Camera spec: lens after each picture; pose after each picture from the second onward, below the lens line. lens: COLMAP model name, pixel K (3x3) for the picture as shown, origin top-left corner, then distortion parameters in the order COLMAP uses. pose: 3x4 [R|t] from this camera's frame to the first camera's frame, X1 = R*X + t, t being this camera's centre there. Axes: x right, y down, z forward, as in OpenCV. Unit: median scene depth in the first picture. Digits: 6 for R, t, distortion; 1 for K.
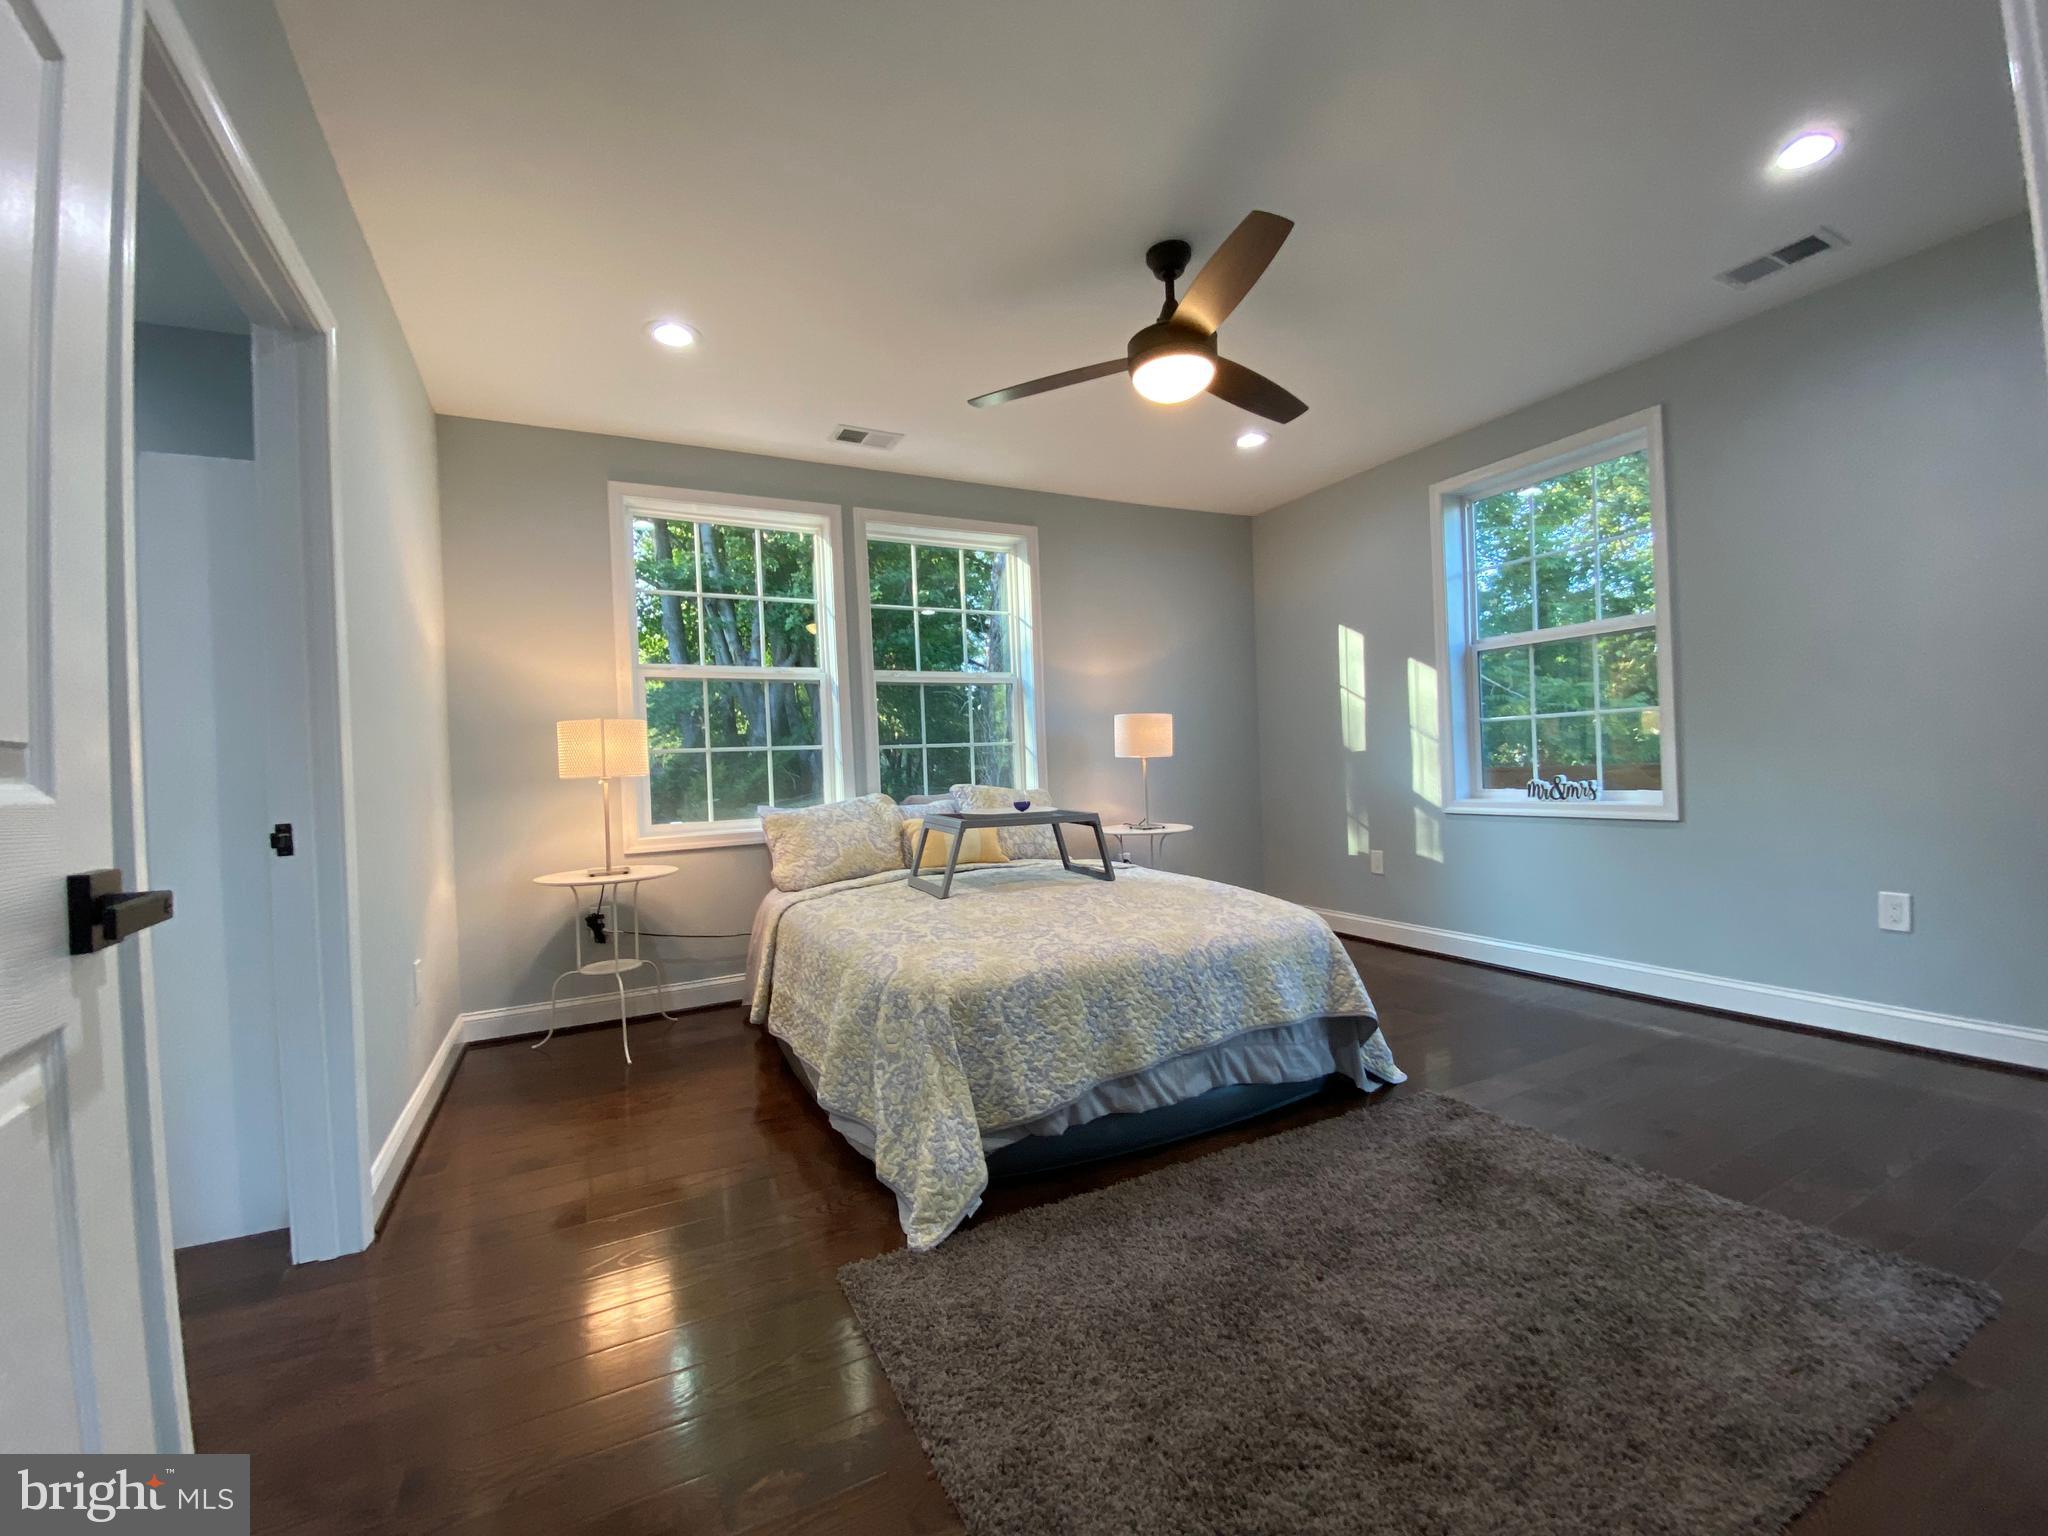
lens RADIAL K [[842.9, 0, 1024.0], [0, 842.9, 768.0], [0, 0, 1]] dist [0.021513, -0.020409]
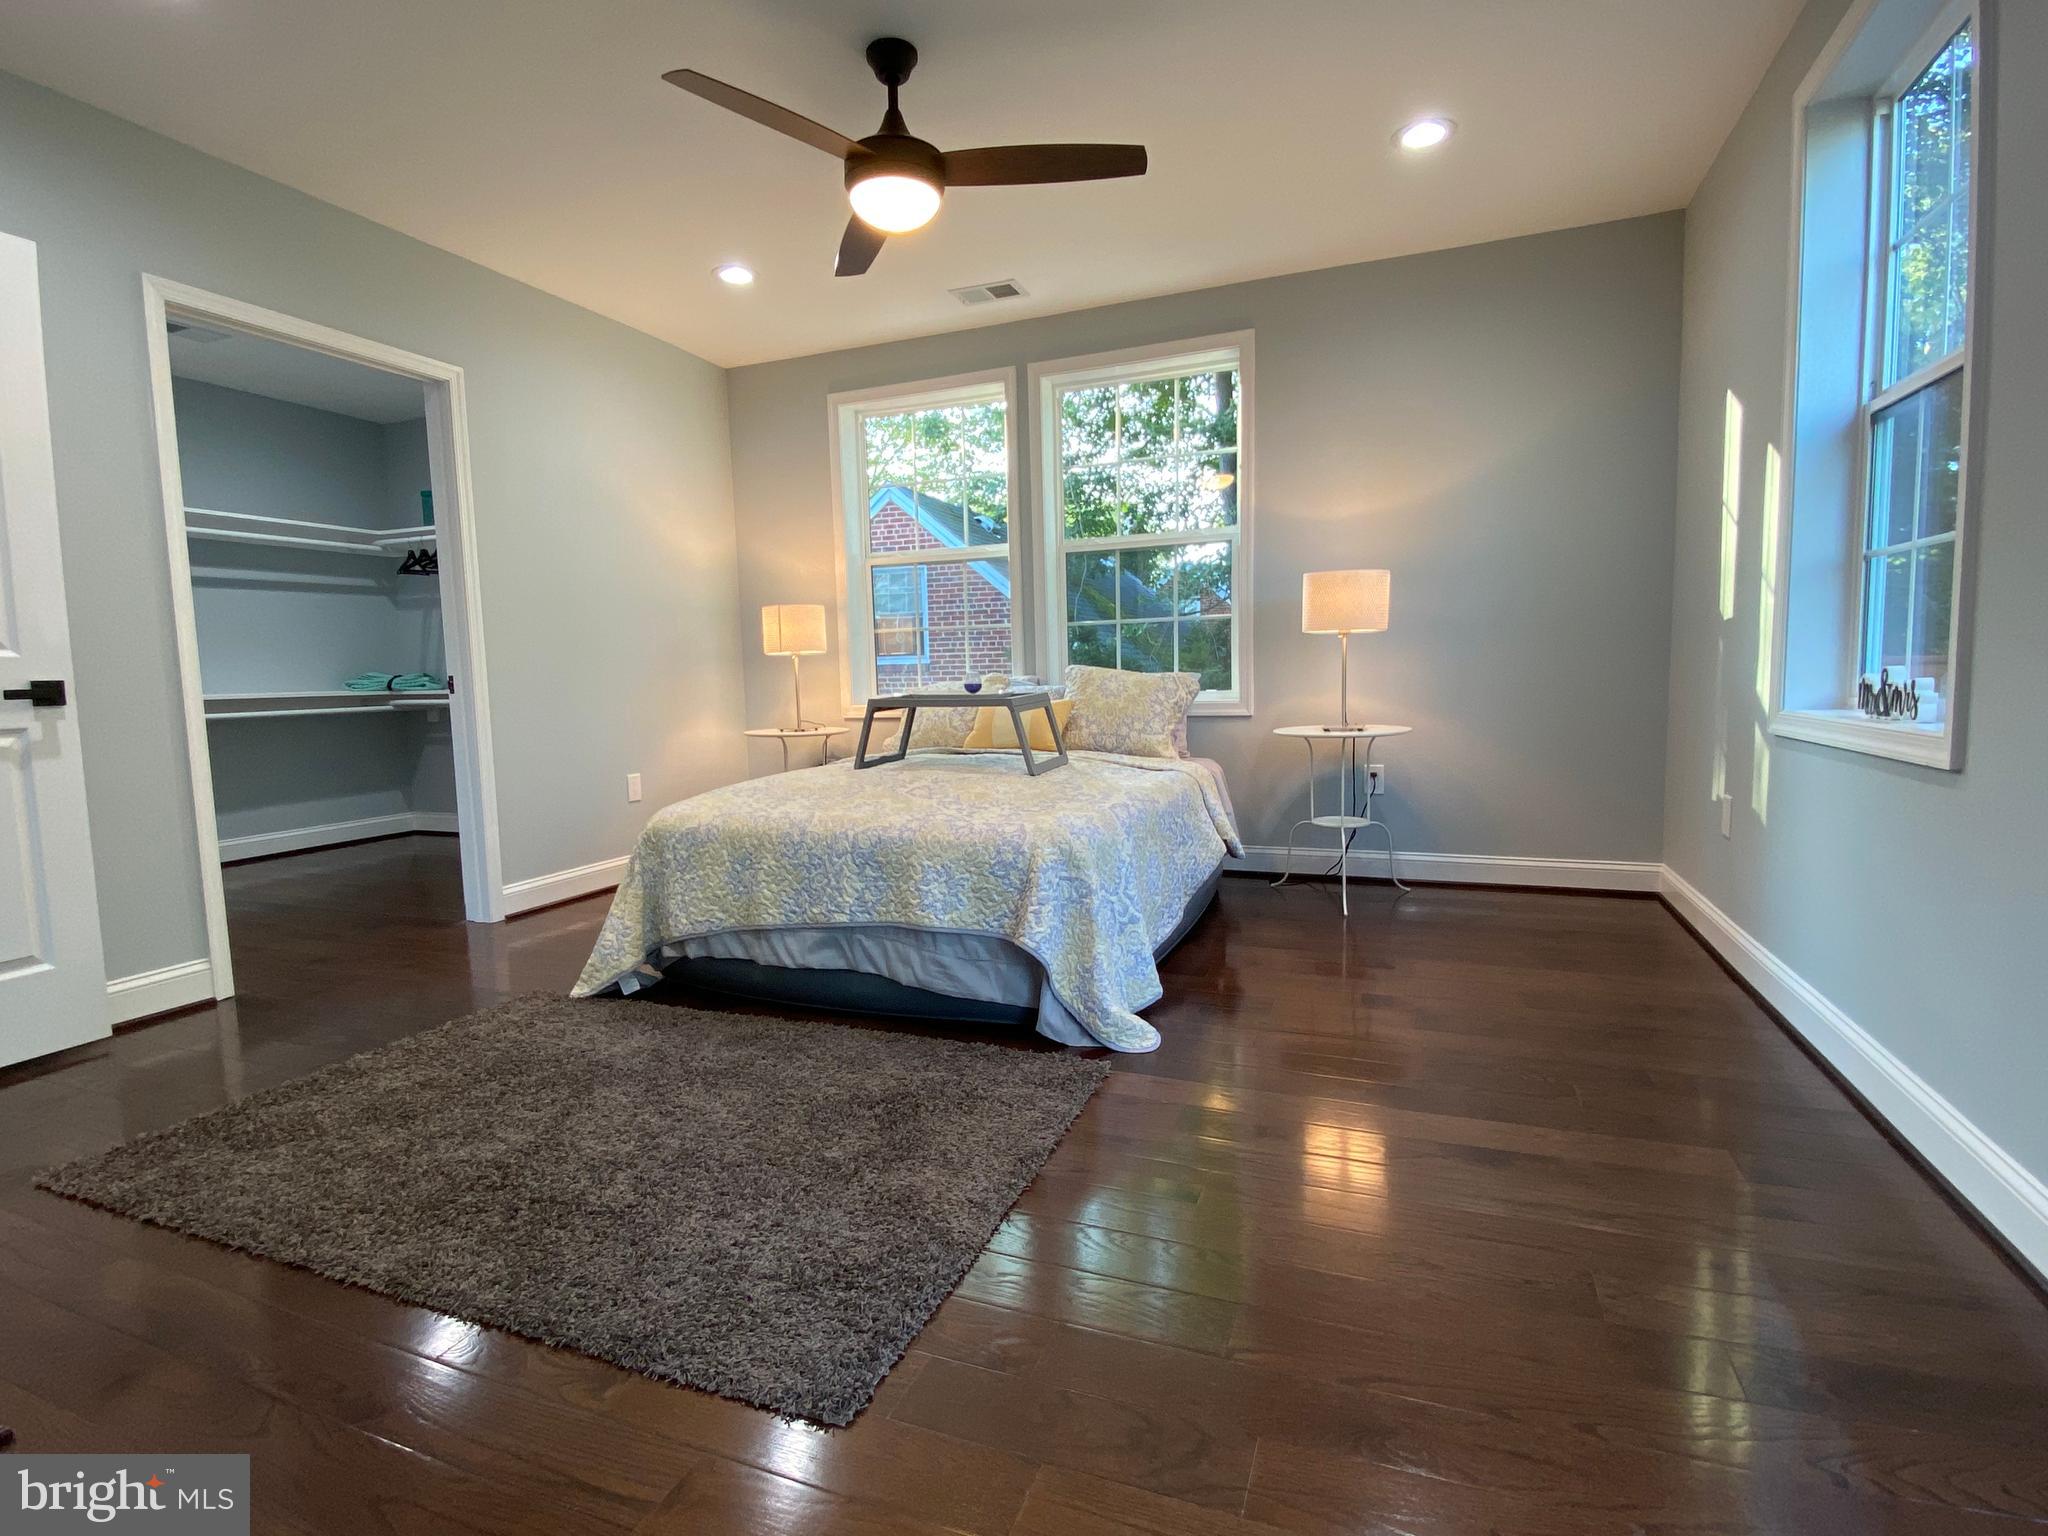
lens RADIAL K [[959.5, 0, 1026.9], [0, 959.5, 731.9], [0, 0, 1]] dist [0.003273, 0.000086]
pose [[0.668992, 0.081928, -0.738740, 1.132538], [0.012575, 0.992517, 0.121461, -0.038908], [0.743163, -0.090546, 0.662955, 0.397624]]
